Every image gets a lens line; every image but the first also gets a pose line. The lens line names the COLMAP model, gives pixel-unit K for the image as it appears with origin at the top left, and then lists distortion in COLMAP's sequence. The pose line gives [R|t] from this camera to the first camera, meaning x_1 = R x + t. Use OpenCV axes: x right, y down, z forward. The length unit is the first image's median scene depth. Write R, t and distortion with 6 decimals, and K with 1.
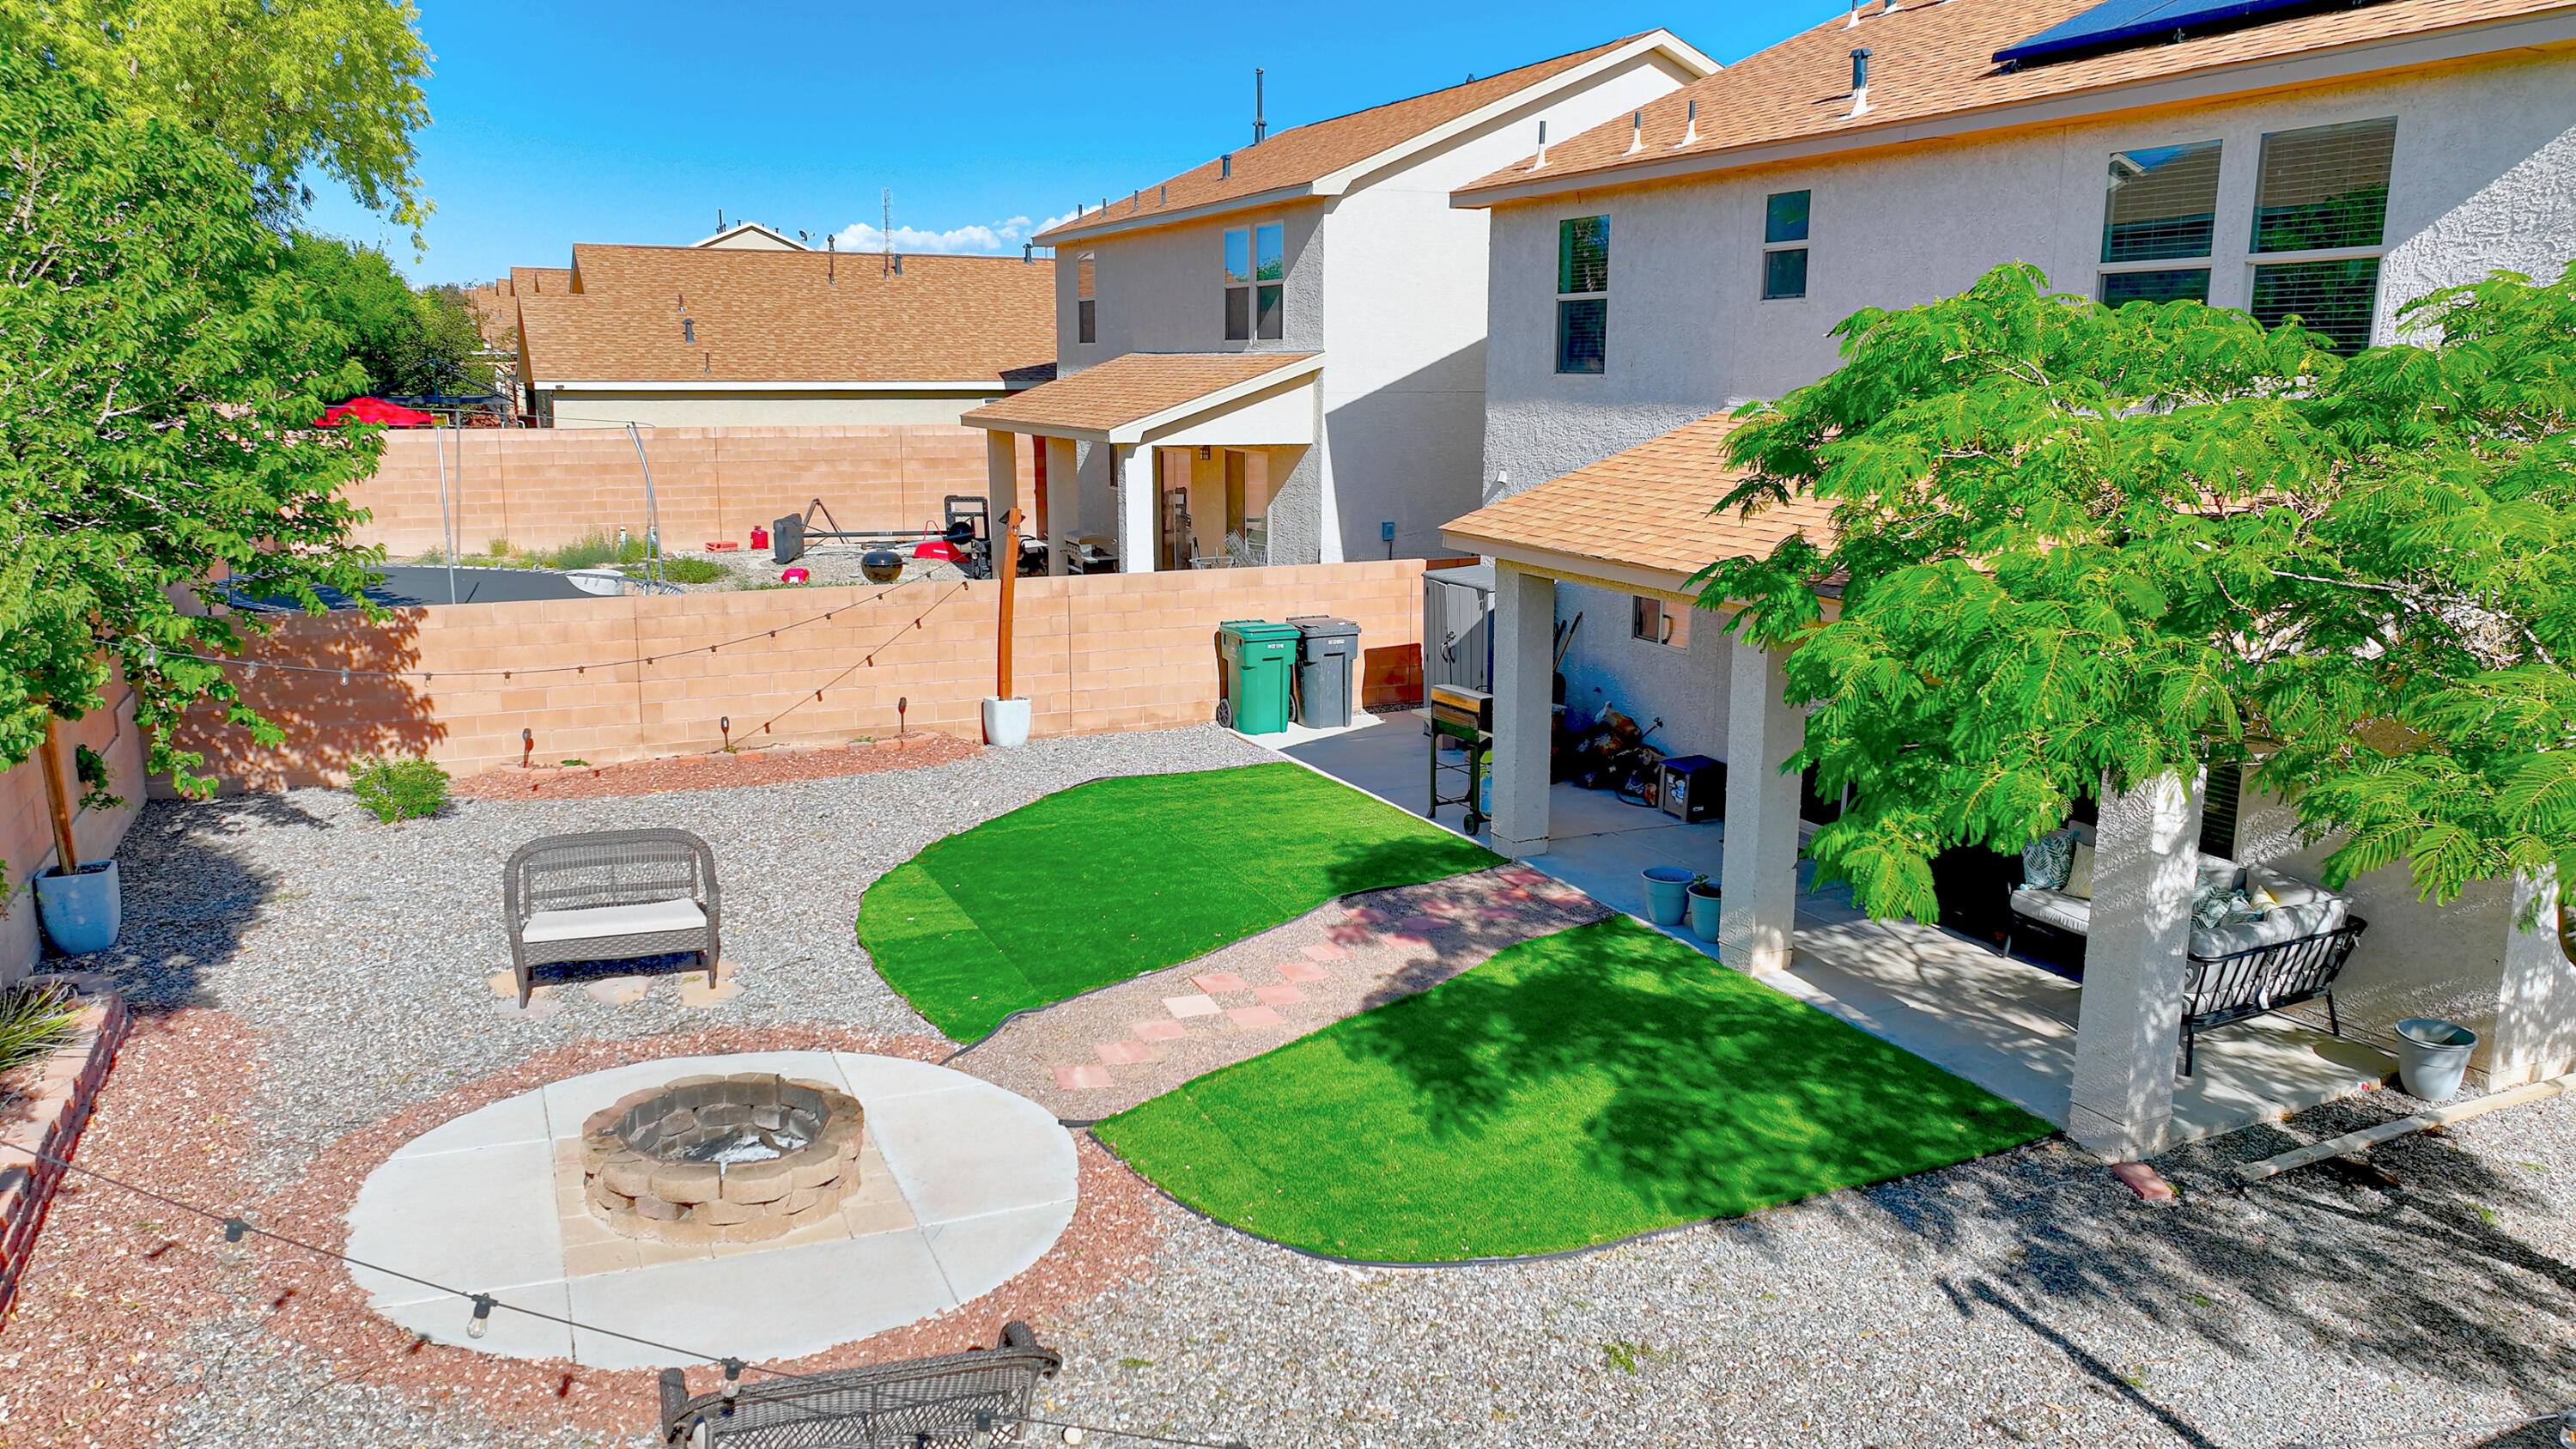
lens RADIAL K [[1816.1, 0, 1281.3], [0, 1816.1, 723.5], [0, 0, 1]] dist [-0.000263, 0.017280]
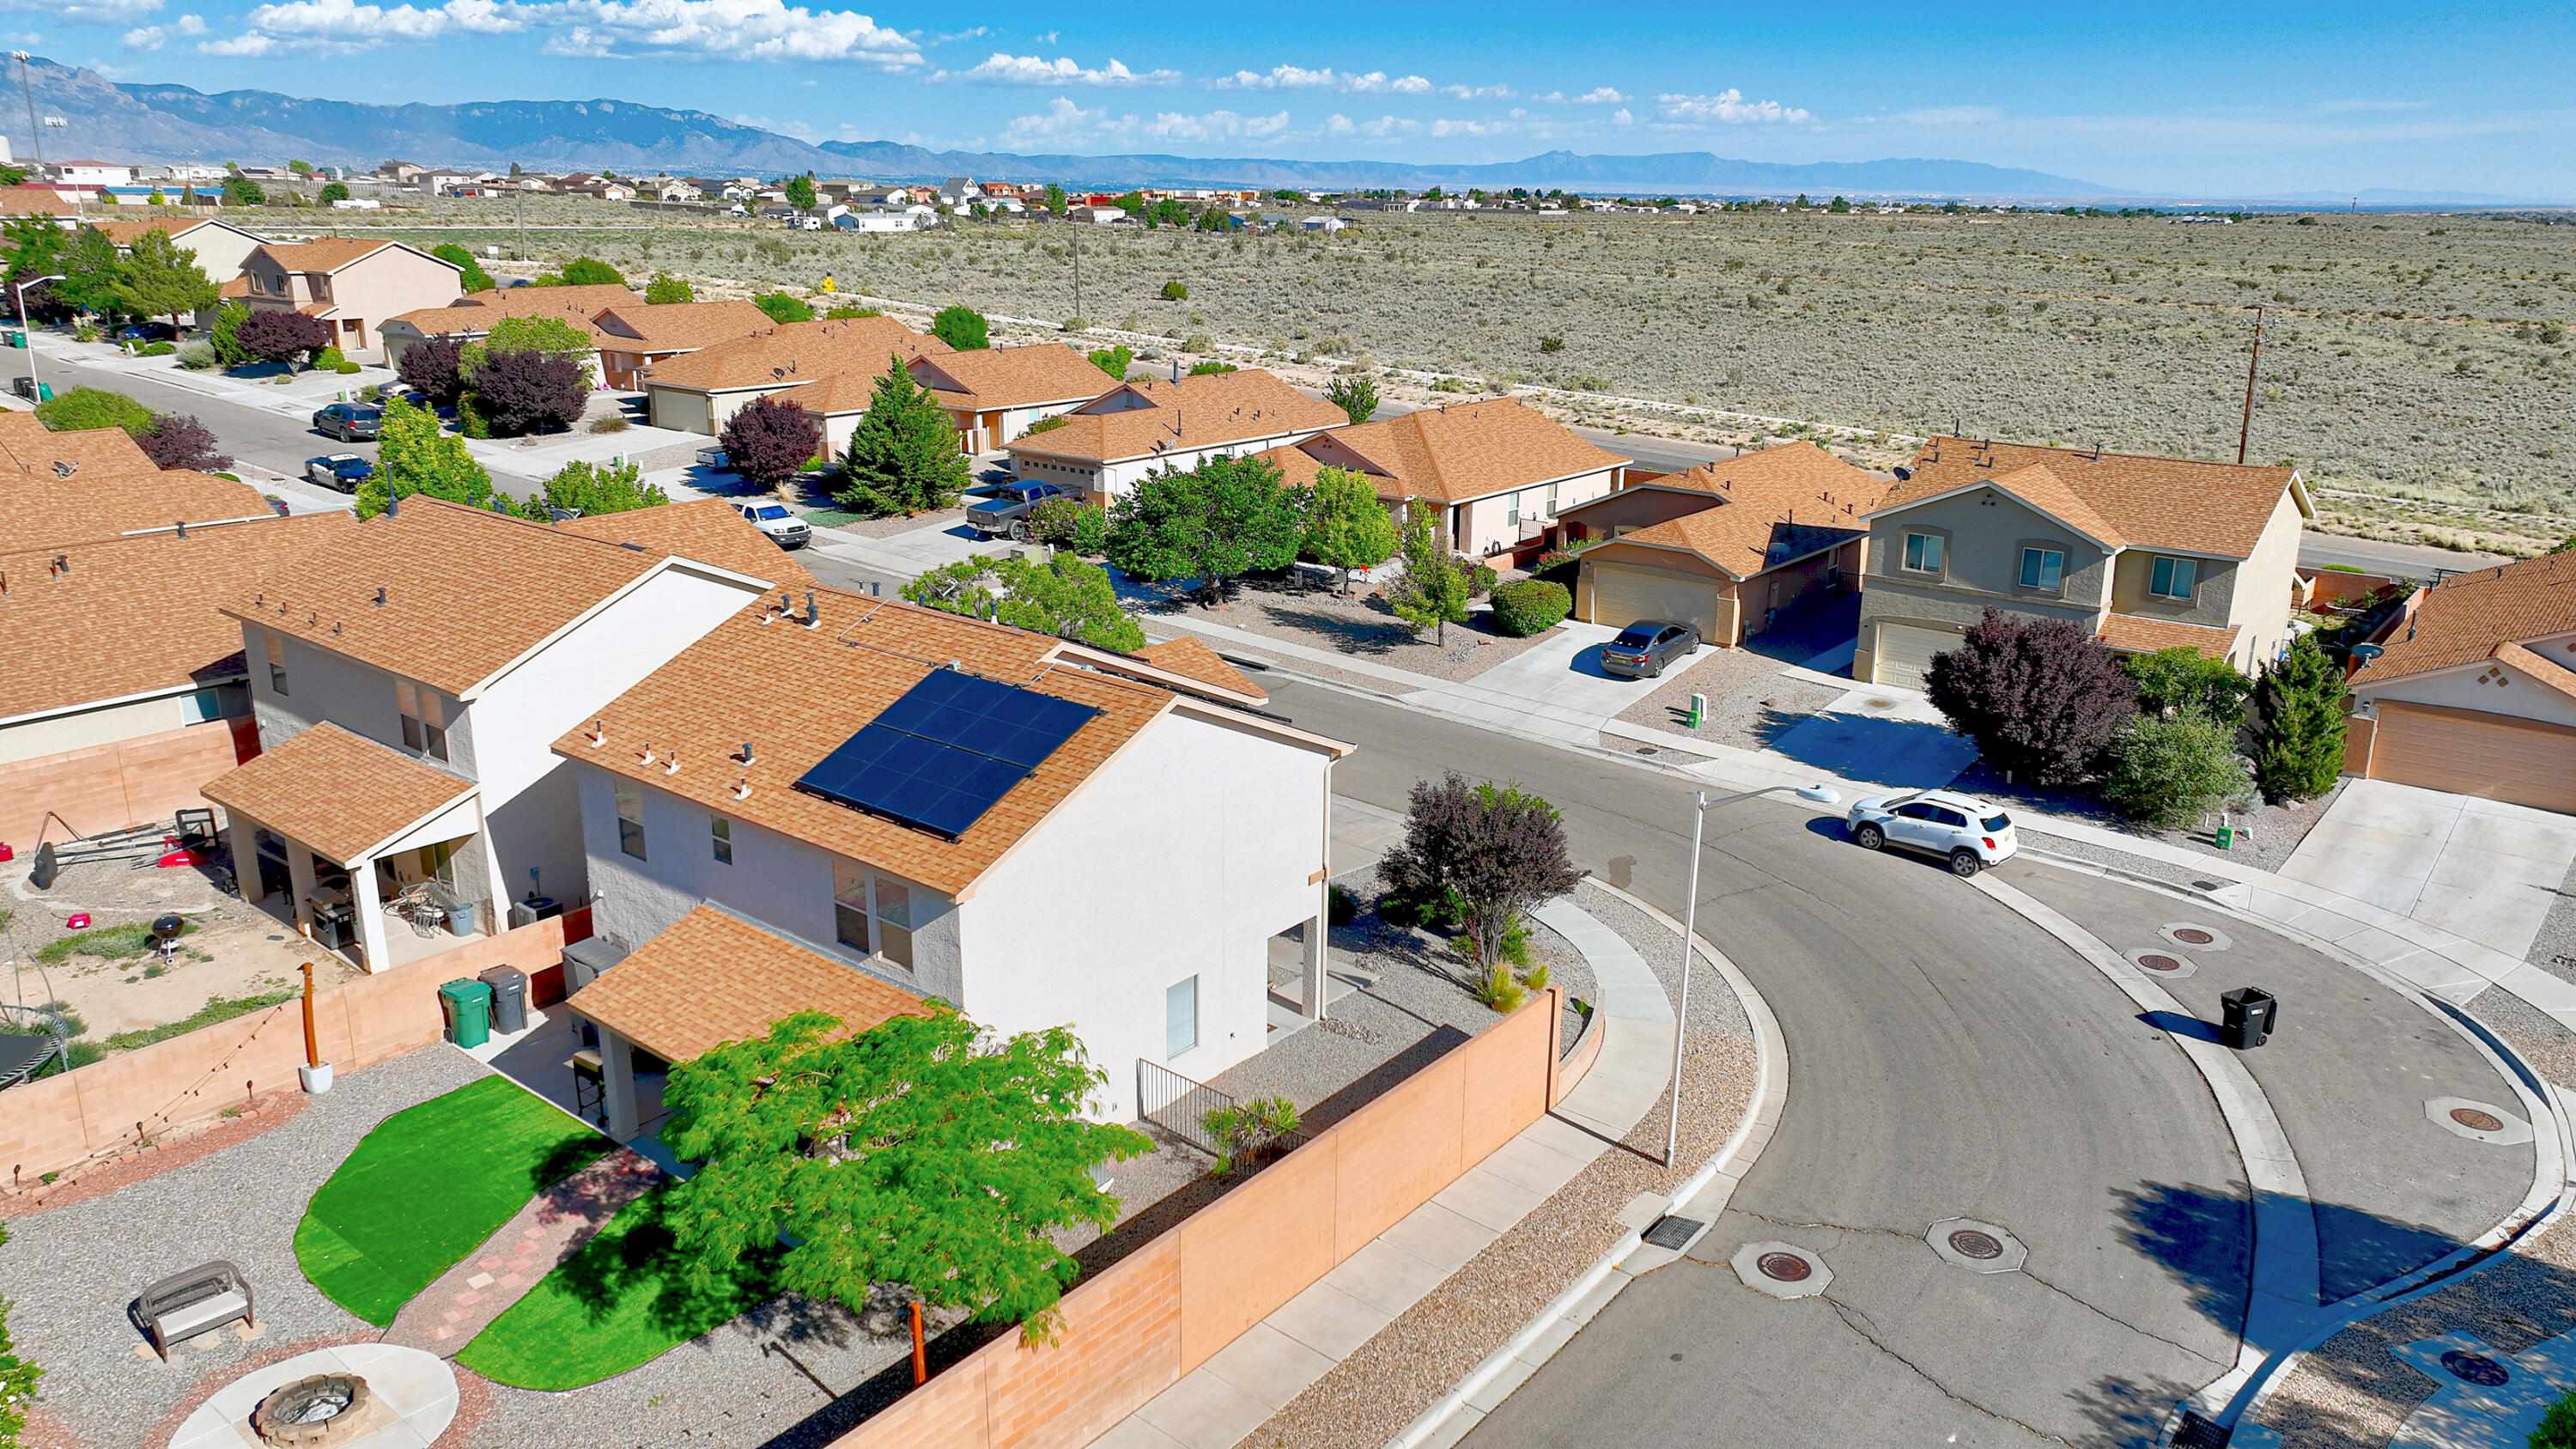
lens RADIAL K [[1816.1, 0, 1290.6], [0, 1816.1, 722.4], [0, 0, 1]] dist [-0.000263, 0.017280]
pose [[0.897425, -0.123683, 0.423474, -0.013999], [0.081589, 0.989869, 0.116204, -0.714604], [-0.433556, -0.069733, 0.898424, -1.465294]]
